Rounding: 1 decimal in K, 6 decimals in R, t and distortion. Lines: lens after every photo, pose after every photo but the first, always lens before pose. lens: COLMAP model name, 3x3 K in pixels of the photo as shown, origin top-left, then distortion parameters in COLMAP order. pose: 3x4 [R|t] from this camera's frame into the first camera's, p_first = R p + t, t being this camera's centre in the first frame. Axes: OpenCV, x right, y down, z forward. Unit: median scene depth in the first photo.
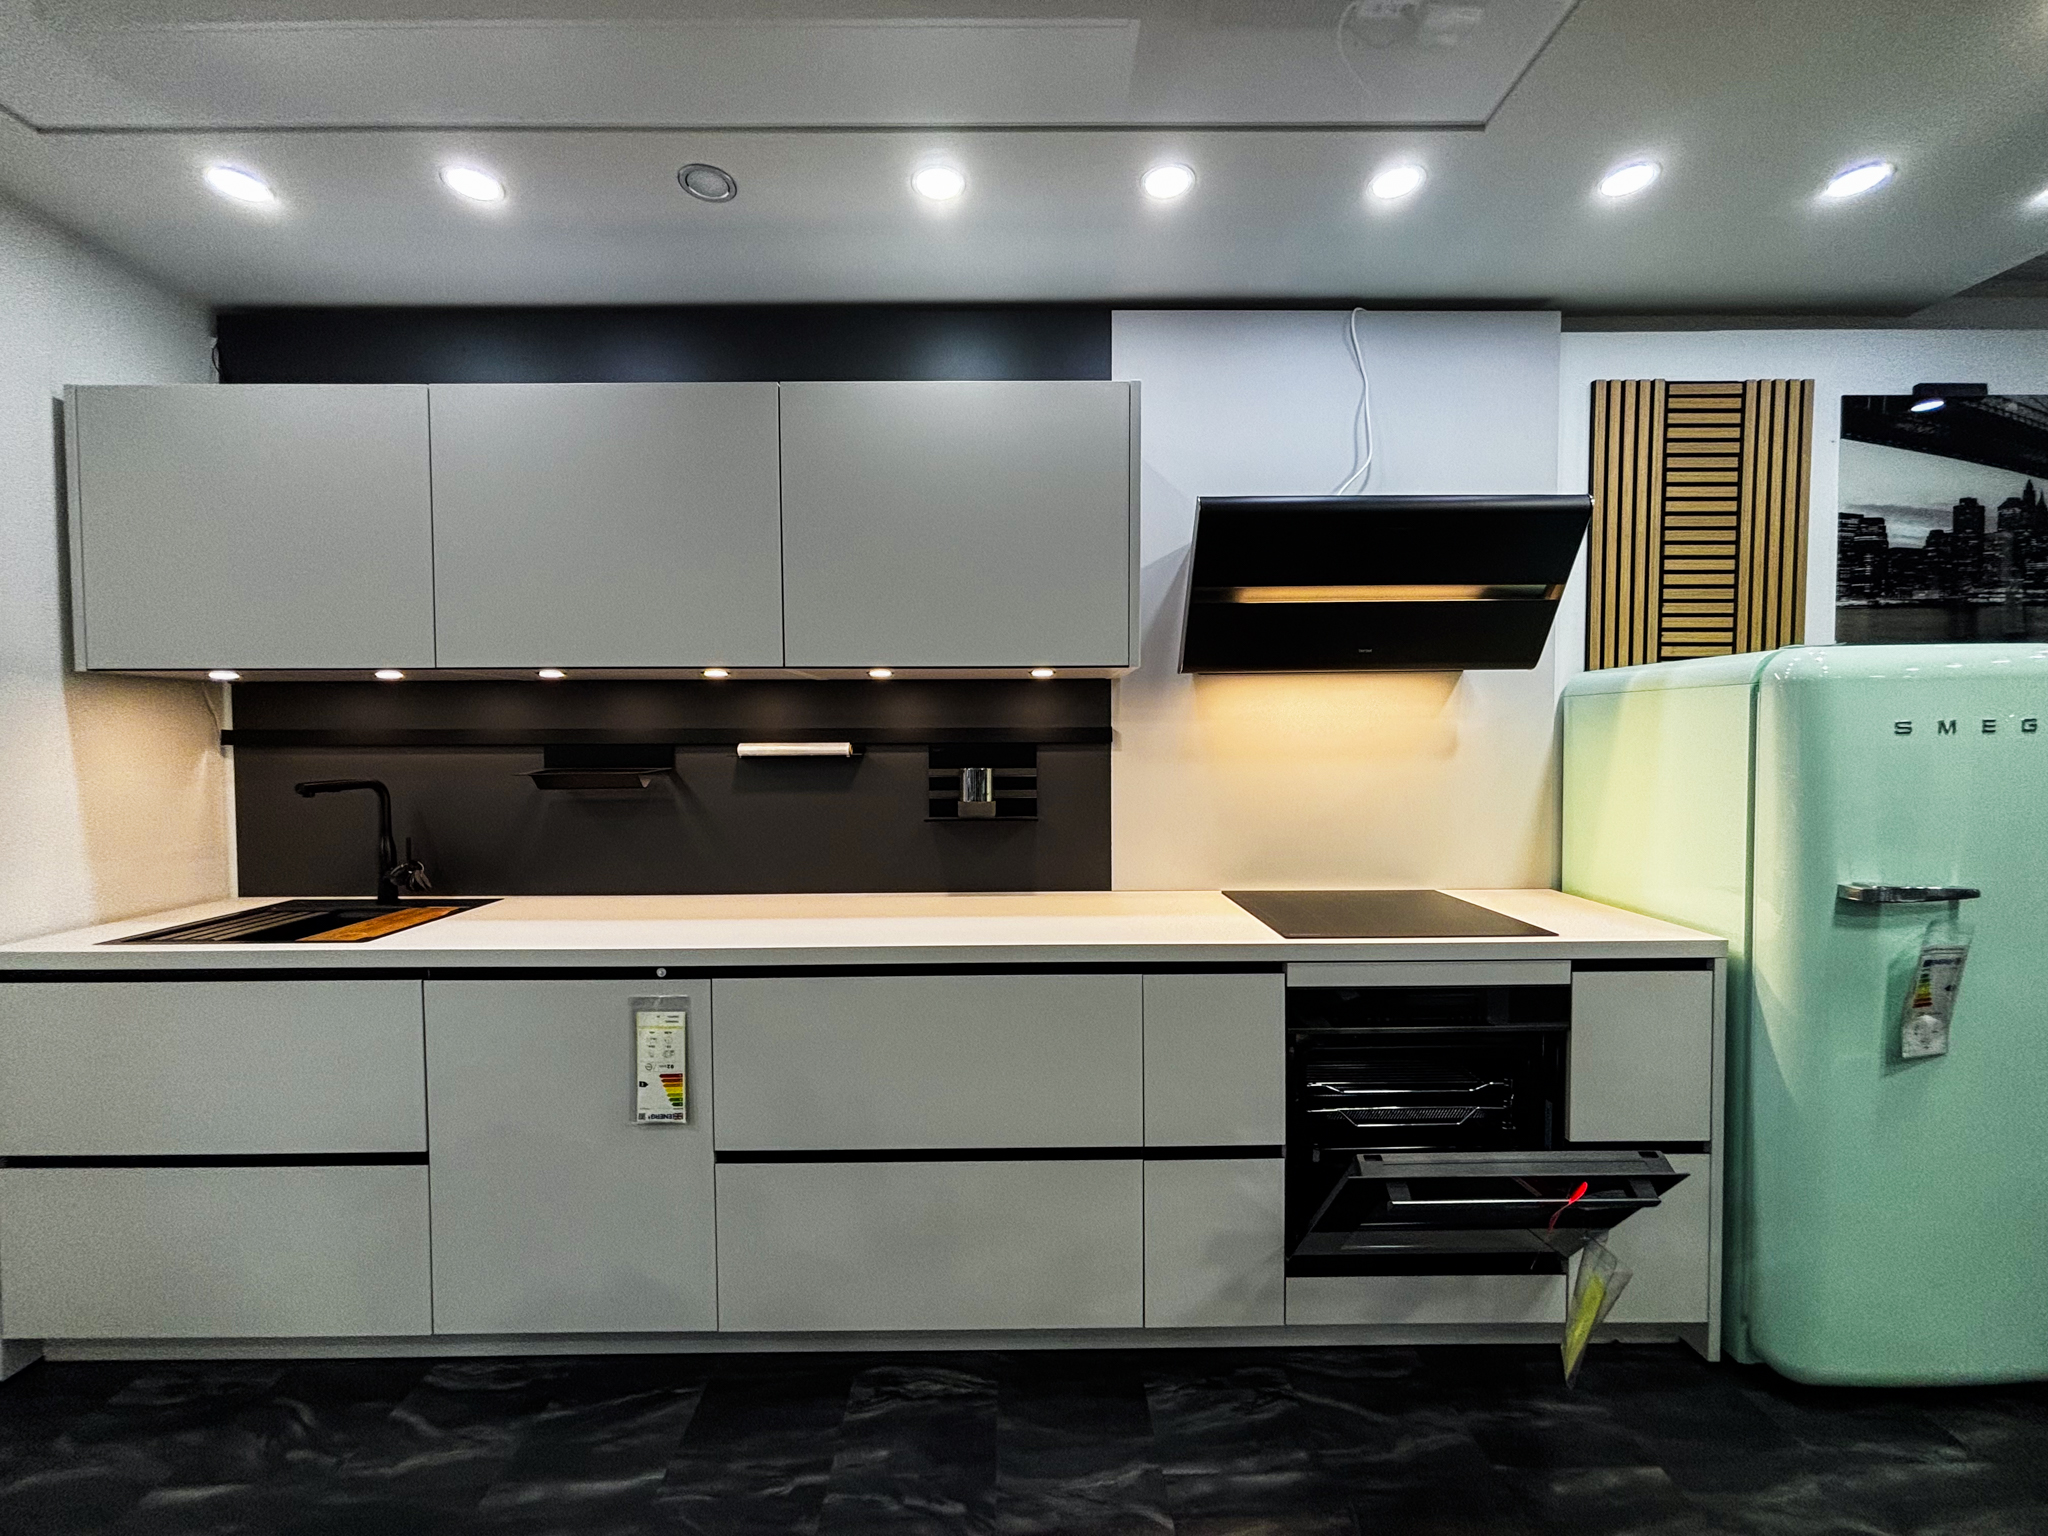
lens RADIAL K [[819.0, 0, 1024.0], [0, 819.0, 768.0], [0, 0, 1]] dist [0.001175, 0.000060]
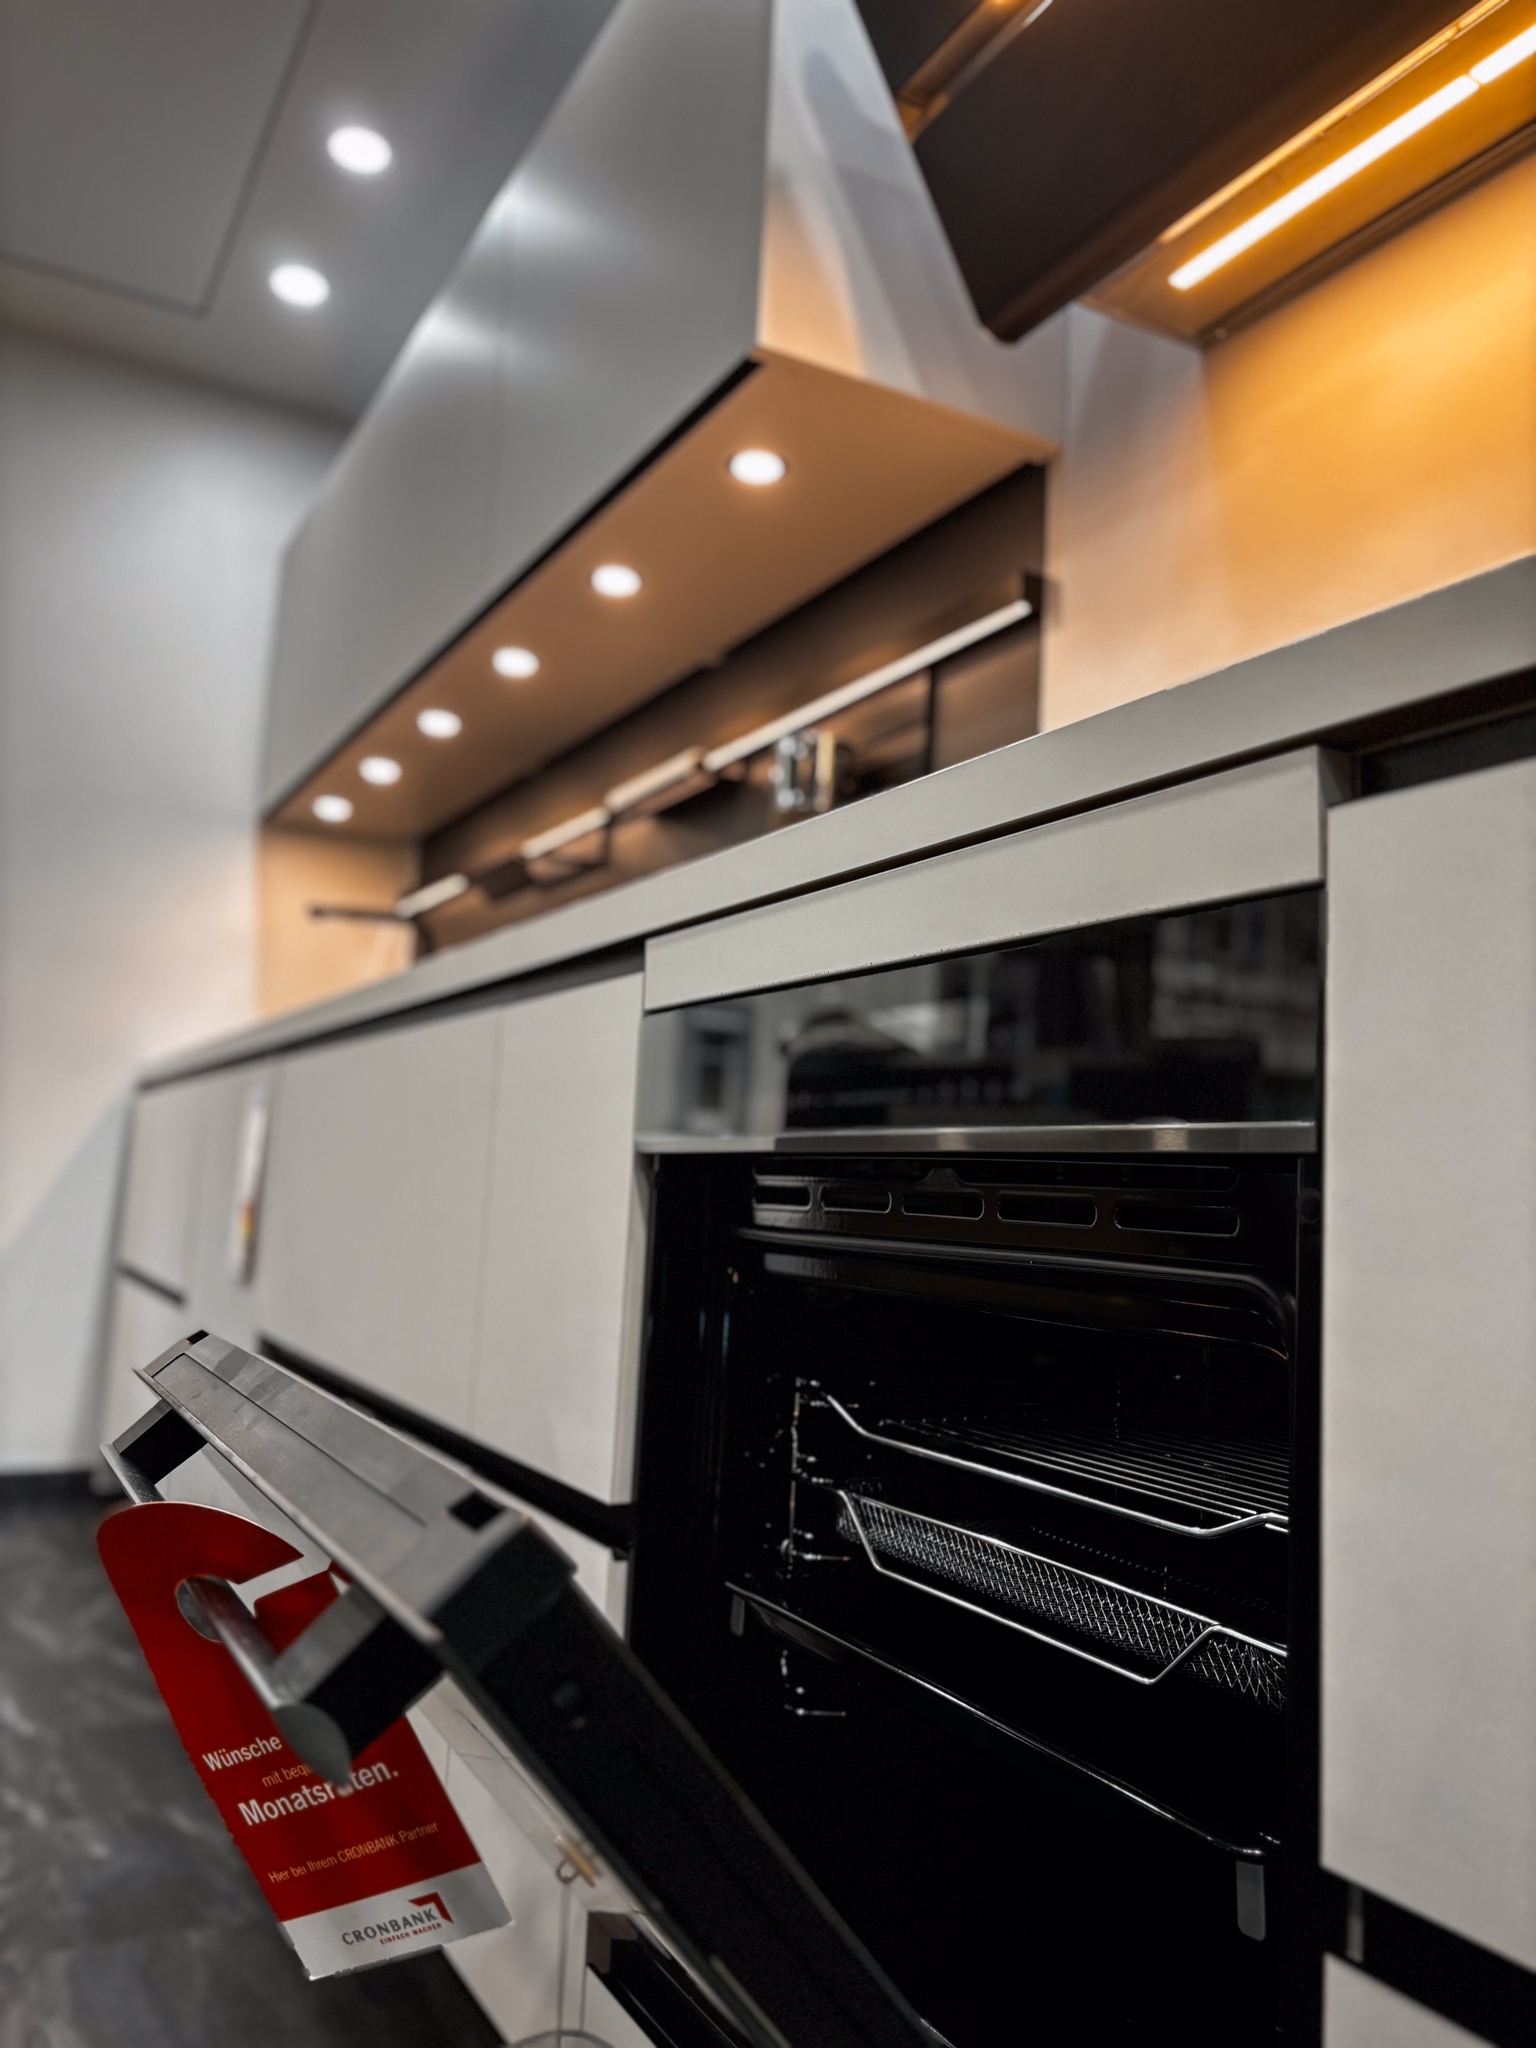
lens RADIAL K [[1543.9, 0, 768.9], [0, 1543.9, 985.6], [0, 0, 1]] dist [-0.002900, -0.009316]
pose [[0.486035, -0.085736, -0.869724, 0.890158], [-0.070842, 0.988036, -0.136989, 0.338744], [0.871064, 0.128195, 0.474146, 0.748410]]
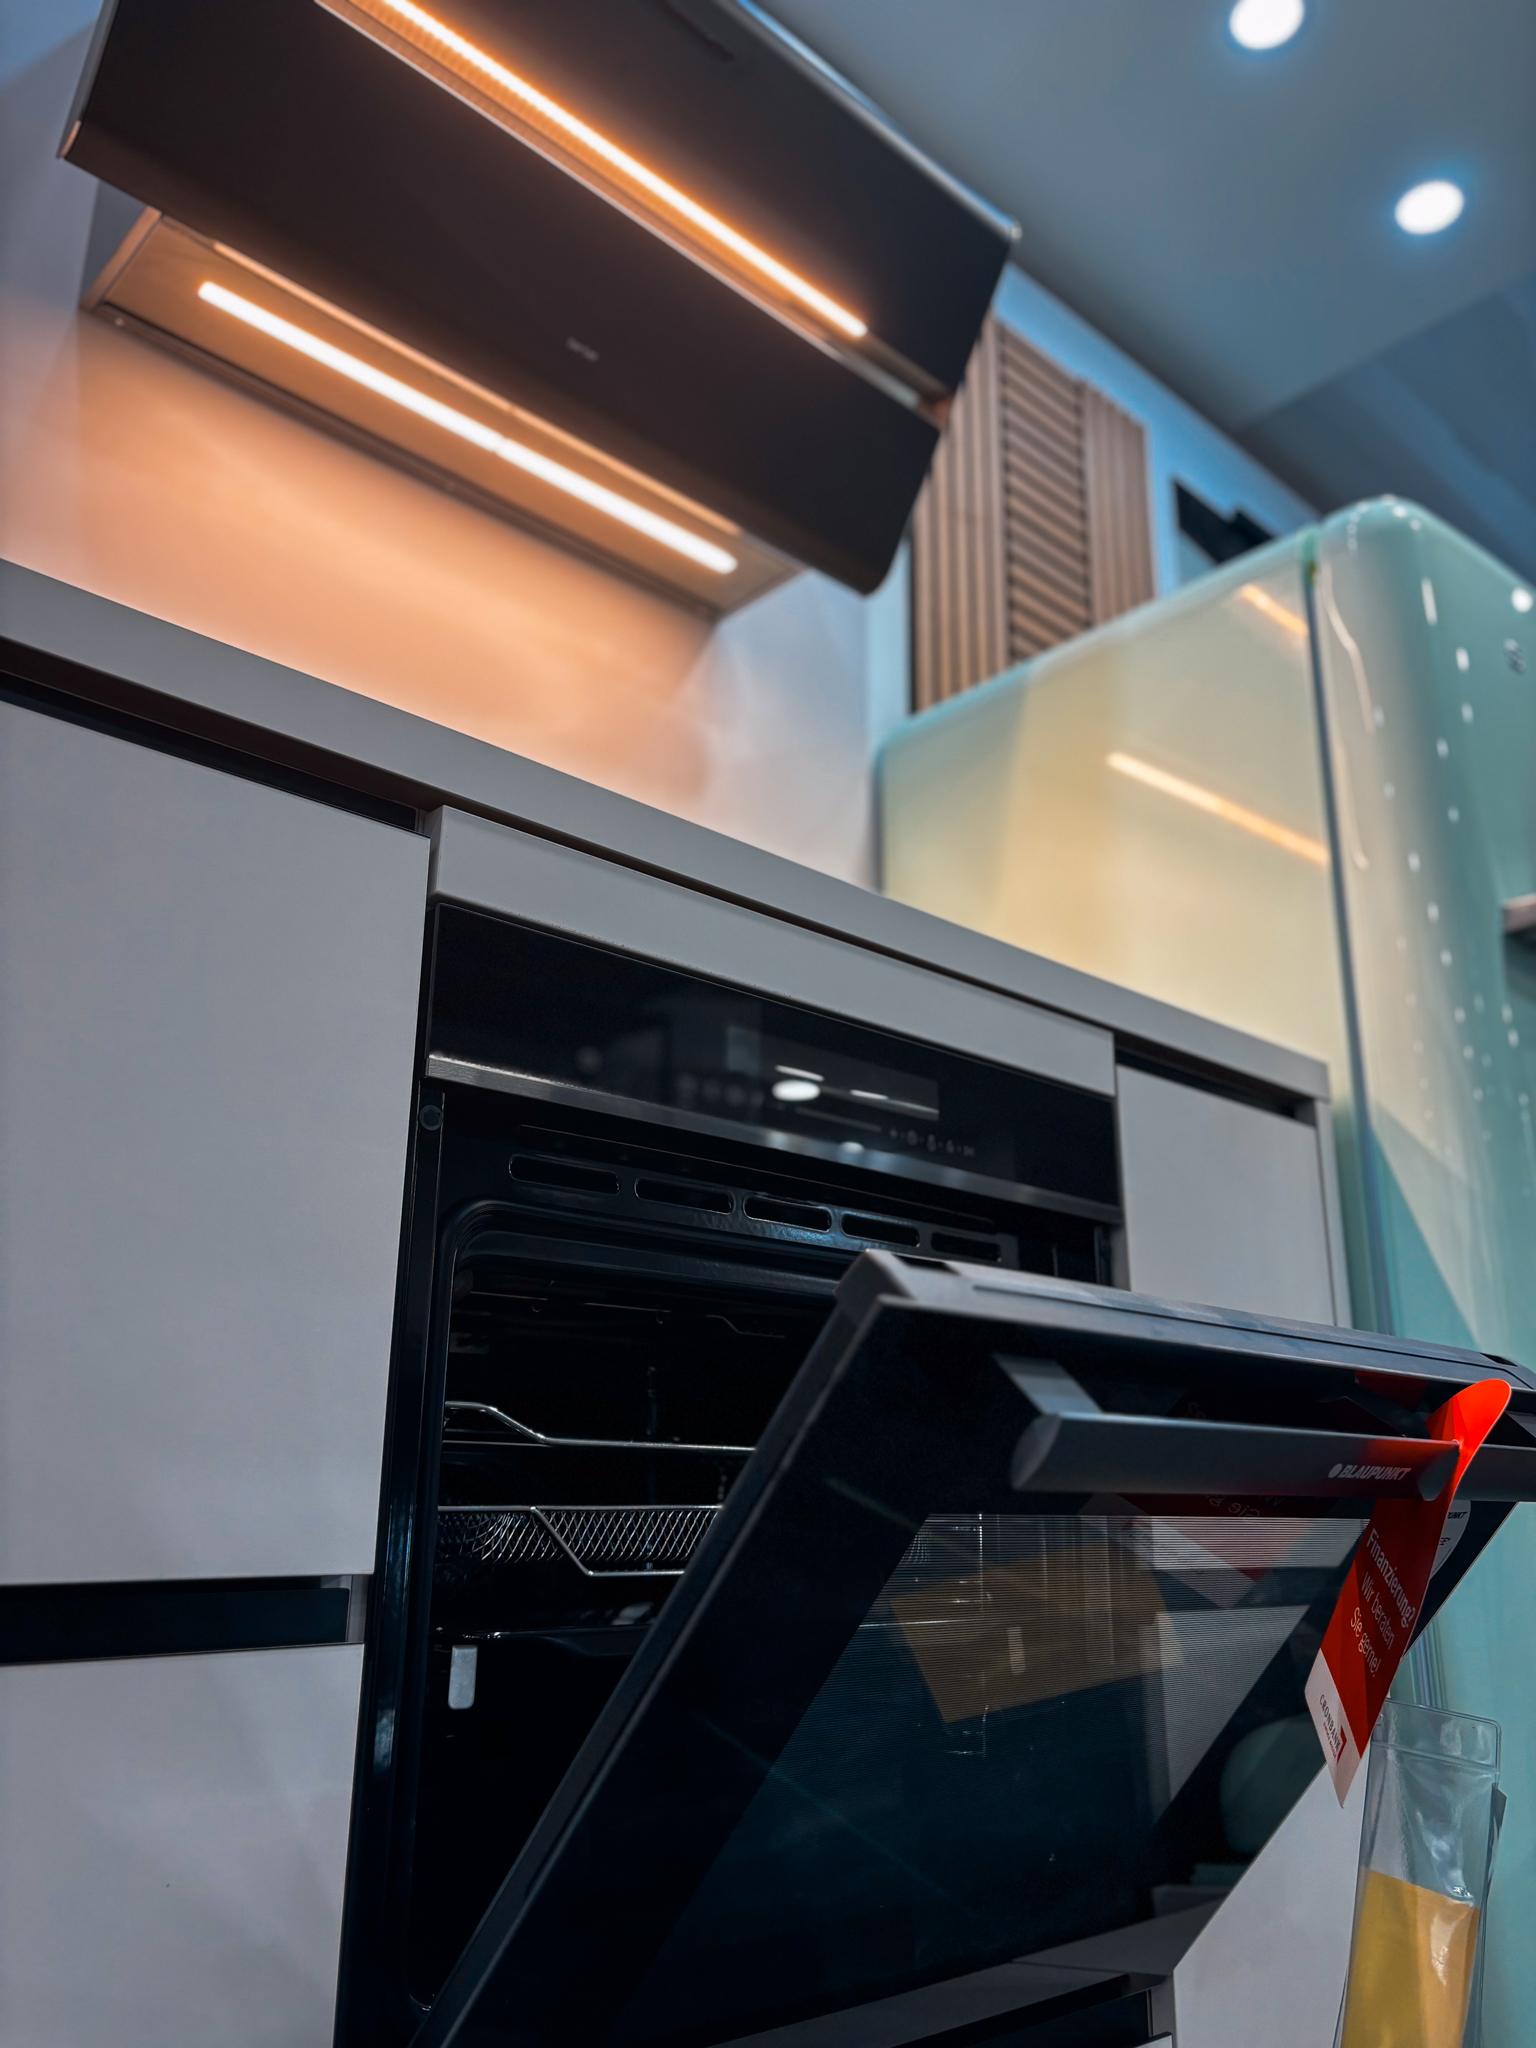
lens RADIAL K [[1596.4, 0, 768.0], [0, 1596.4, 1024.0], [0, 0, 1]] dist [-0.005668, 0.000088]
pose [[0.729027, 0.226691, 0.645856, 0.093524], [0.001935, 0.942880, -0.333128, 0.468125], [-0.684482, 0.244109, 0.686947, 0.613335]]
